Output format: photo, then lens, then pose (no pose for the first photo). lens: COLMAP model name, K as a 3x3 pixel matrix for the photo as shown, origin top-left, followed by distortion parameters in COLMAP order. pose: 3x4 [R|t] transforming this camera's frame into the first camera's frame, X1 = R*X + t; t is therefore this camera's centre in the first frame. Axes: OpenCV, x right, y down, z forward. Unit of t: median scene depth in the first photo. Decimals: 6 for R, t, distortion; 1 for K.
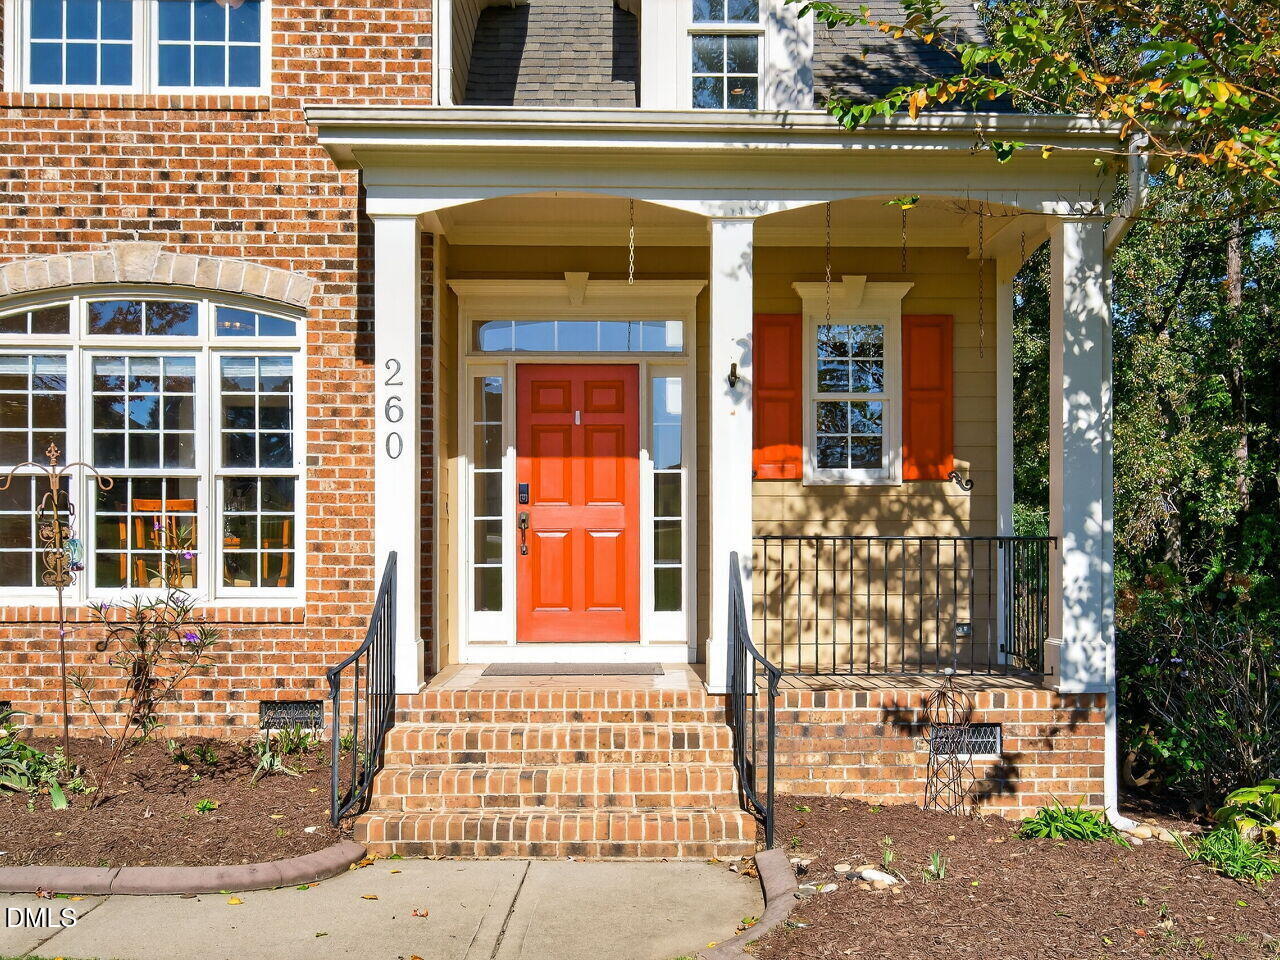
lens RADIAL K [[1360.0, 0, 637.7], [0, 1360.0, 489.8], [0, 0, 1]] dist [0.026256, 0.000000]
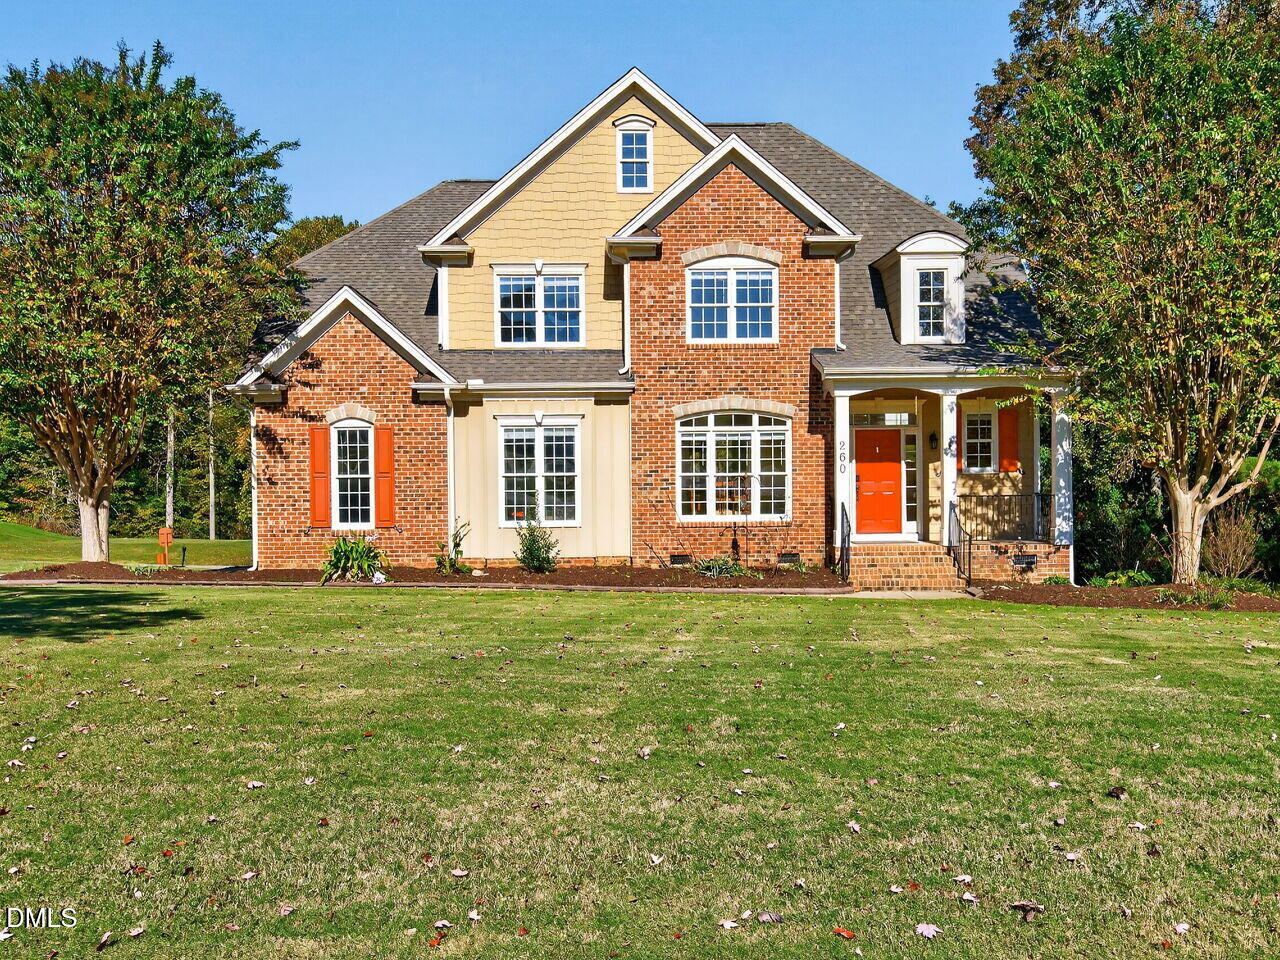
lens RADIAL K [[1360.0, 0, 638.5], [0, 1360.0, 482.3], [0, 0, 1]] dist [0.026256, 0.000000]
pose [[0.999905, -0.012202, -0.006361, -0.549011], [0.012489, 0.998807, 0.047206, -0.134491], [0.005777, -0.047281, 0.998865, -1.865336]]
